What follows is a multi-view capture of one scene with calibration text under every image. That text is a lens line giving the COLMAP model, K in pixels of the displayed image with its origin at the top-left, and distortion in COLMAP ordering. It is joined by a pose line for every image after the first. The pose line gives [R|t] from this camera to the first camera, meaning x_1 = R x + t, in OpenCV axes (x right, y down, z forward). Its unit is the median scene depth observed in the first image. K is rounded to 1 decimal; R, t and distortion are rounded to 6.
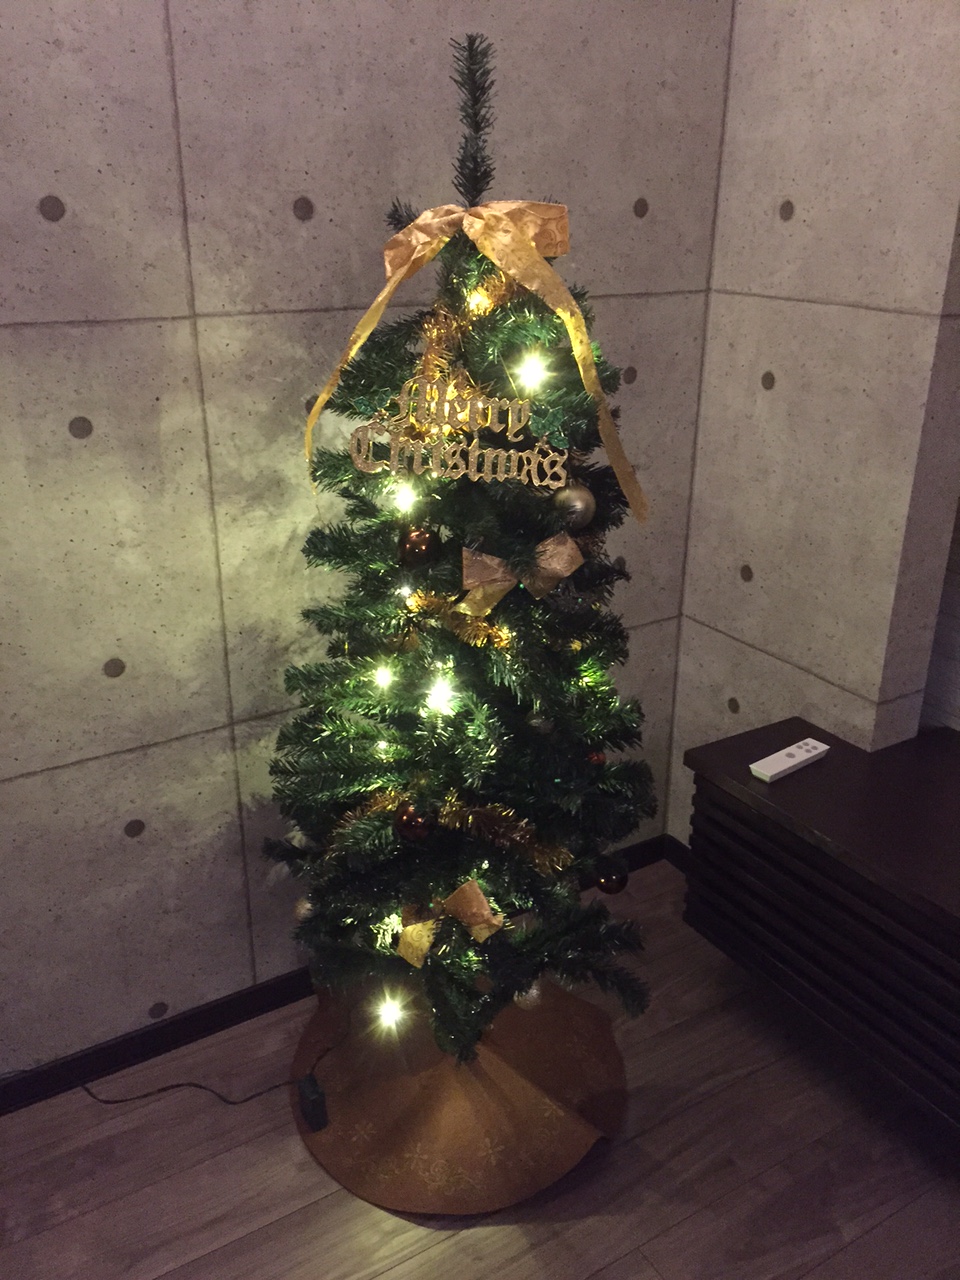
lens RADIAL K [[1089.5, 0, 478.6], [0, 1089.5, 644.4], [0, 0, 1]] dist [0.060478, -0.102753]
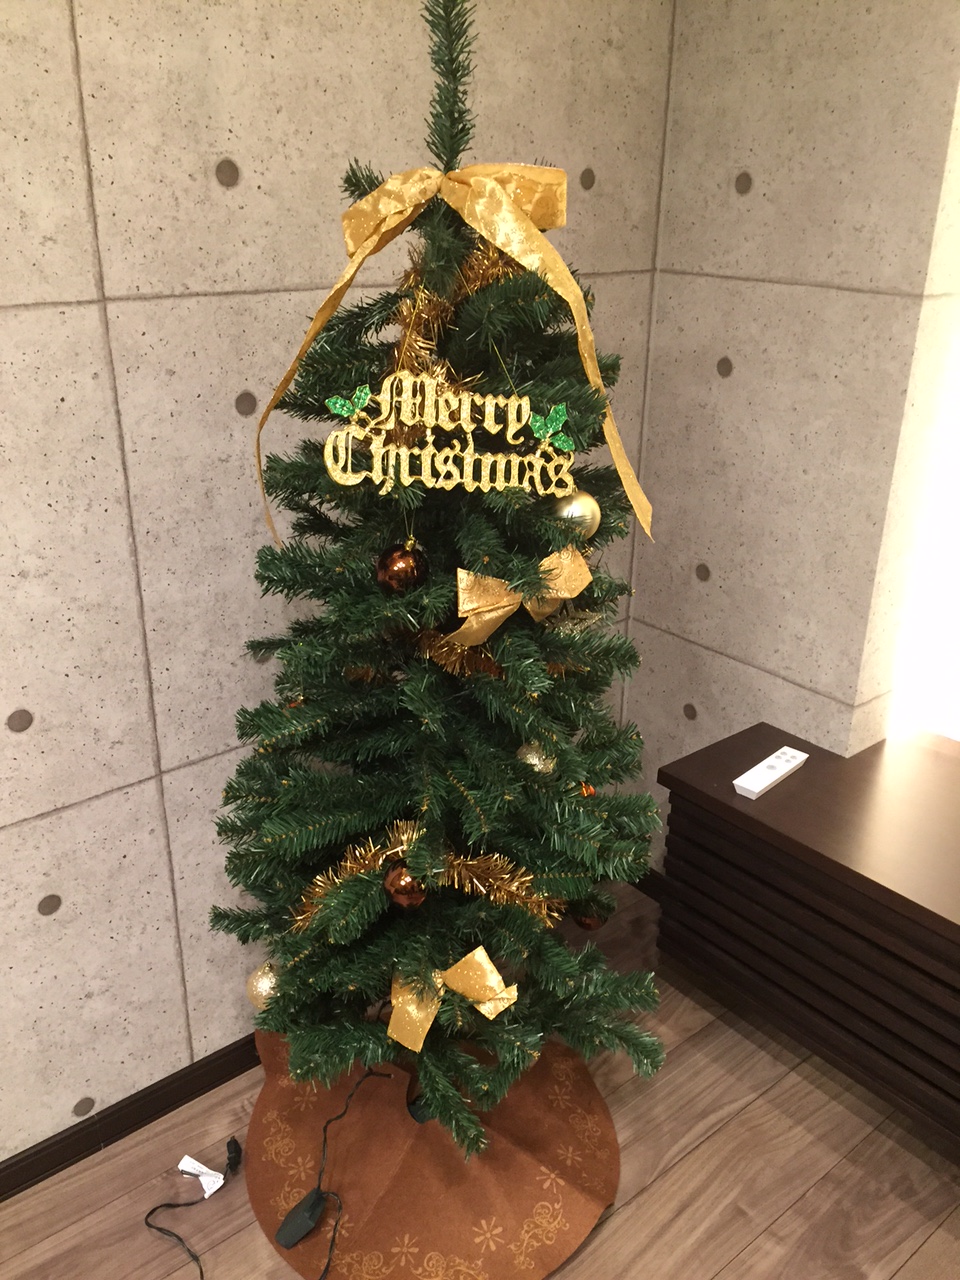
lens RADIAL K [[1089.5, 0, 478.6], [0, 1089.5, 644.4], [0, 0, 1]] dist [0.060478, -0.102753]
pose [[0.989553, -0.047675, 0.136056, -0.097947], [0.045779, 0.998806, 0.017030, -0.035806], [-0.136705, -0.010624, 0.990555, 0.120617]]
